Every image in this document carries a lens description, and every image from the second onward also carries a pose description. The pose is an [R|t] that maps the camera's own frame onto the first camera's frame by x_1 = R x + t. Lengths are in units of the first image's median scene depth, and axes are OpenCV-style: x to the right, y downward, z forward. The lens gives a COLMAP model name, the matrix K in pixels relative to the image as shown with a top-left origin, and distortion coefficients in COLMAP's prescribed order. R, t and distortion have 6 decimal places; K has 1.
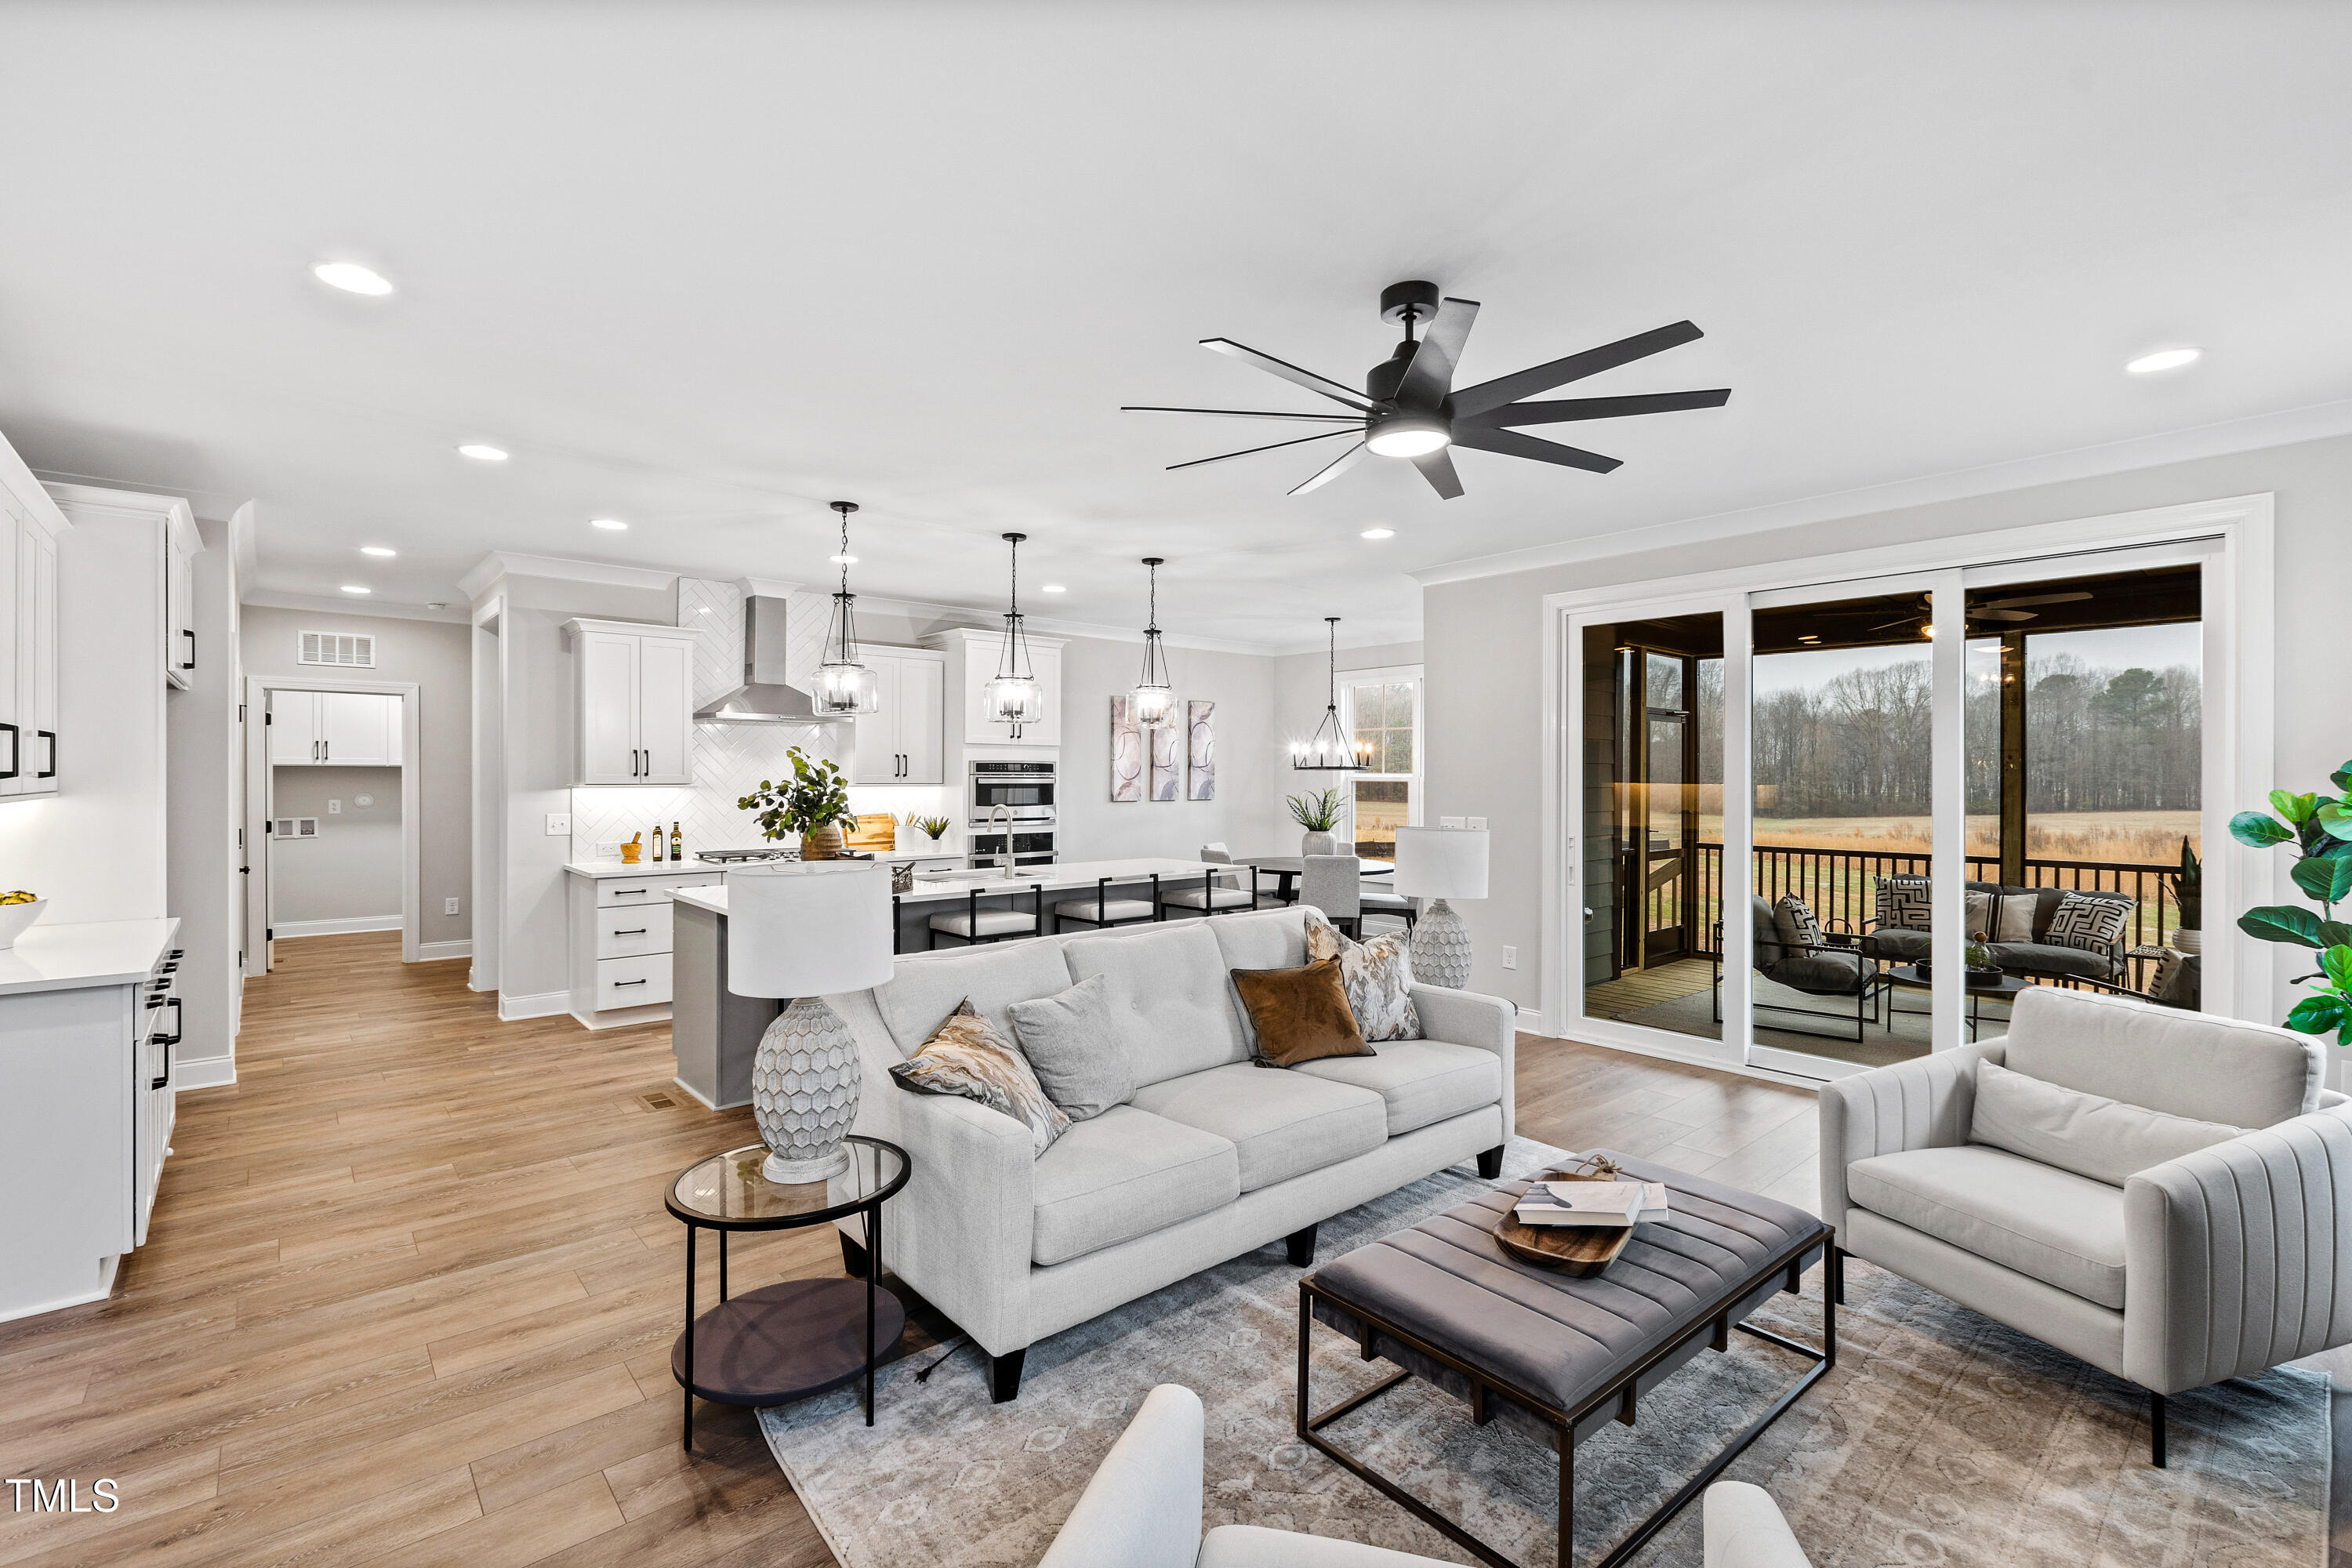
lens RADIAL K [[1055.9, 0, 1101.1], [0, 1055.9, 776.8], [0, 0, 1]] dist [-0.018057, 0.001461]
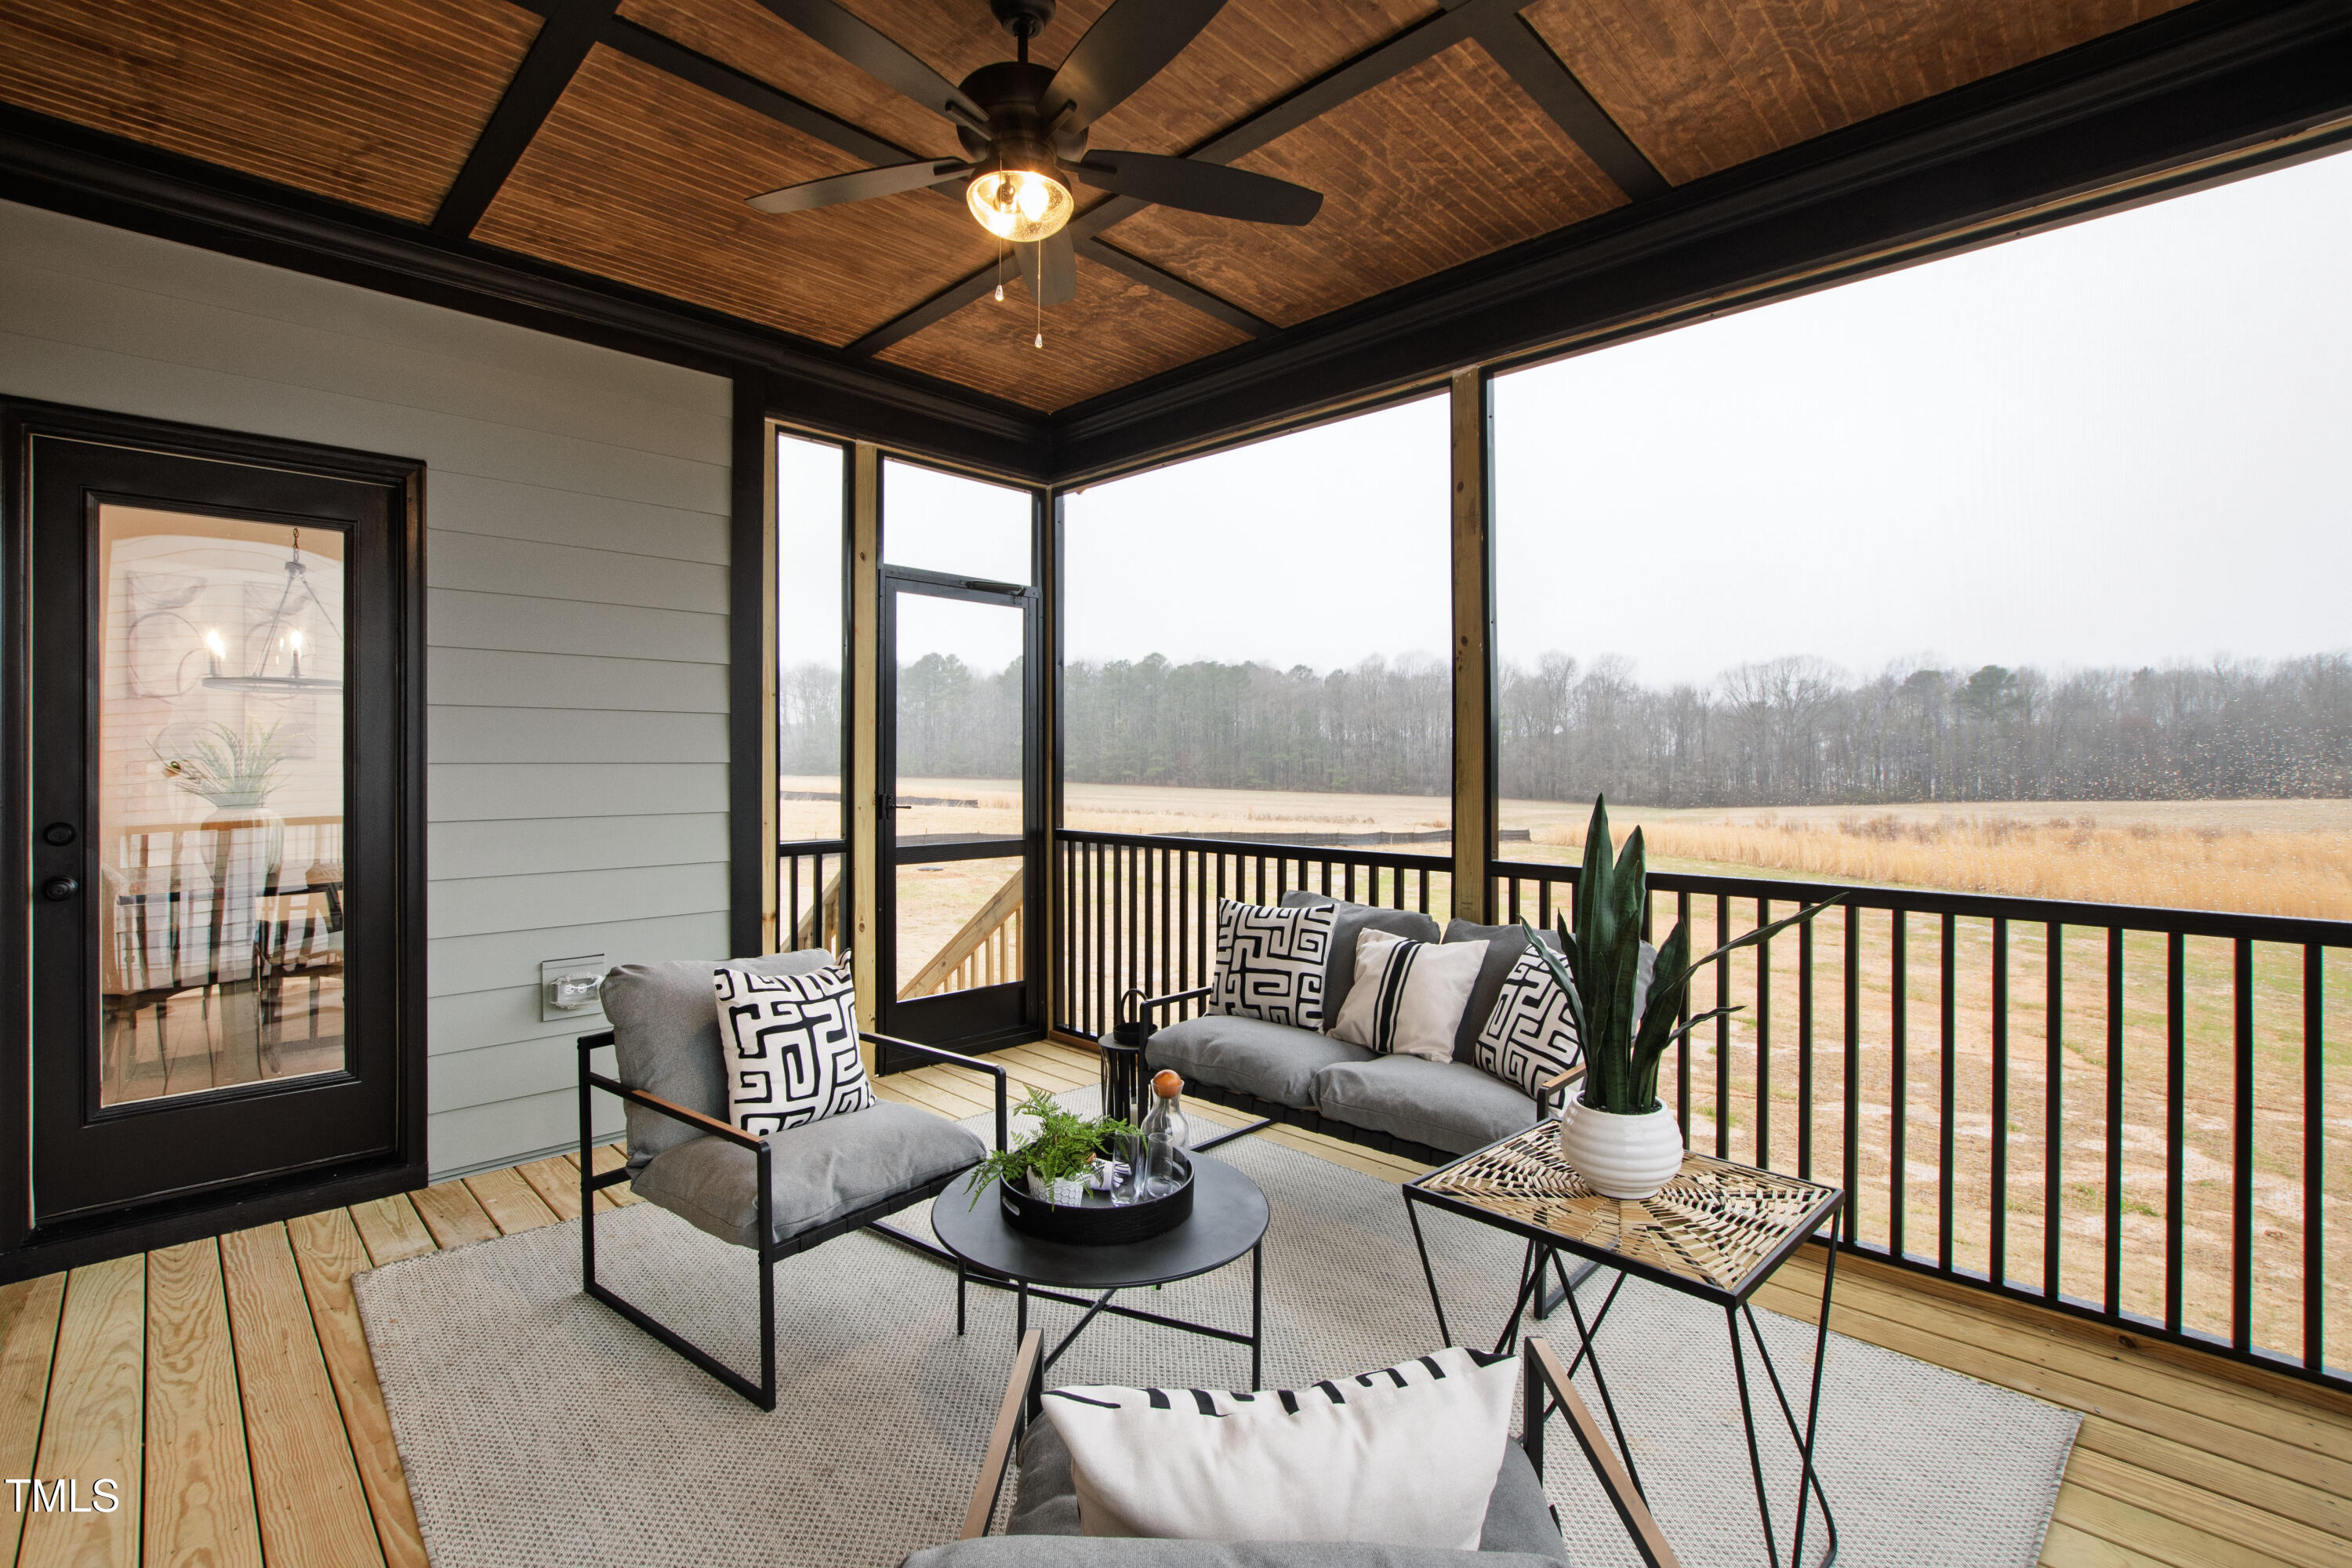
lens RADIAL K [[1055.9, 0, 1186.4], [0, 1055.9, 768.3], [0, 0, 1]] dist [-0.018057, 0.001461]
pose [[0.992847, 0.002671, 0.119362, 0.107834], [-0.002486, 0.999995, -0.001704, 0.006077], [-0.119366, 0.001395, 0.992849, 0.085677]]
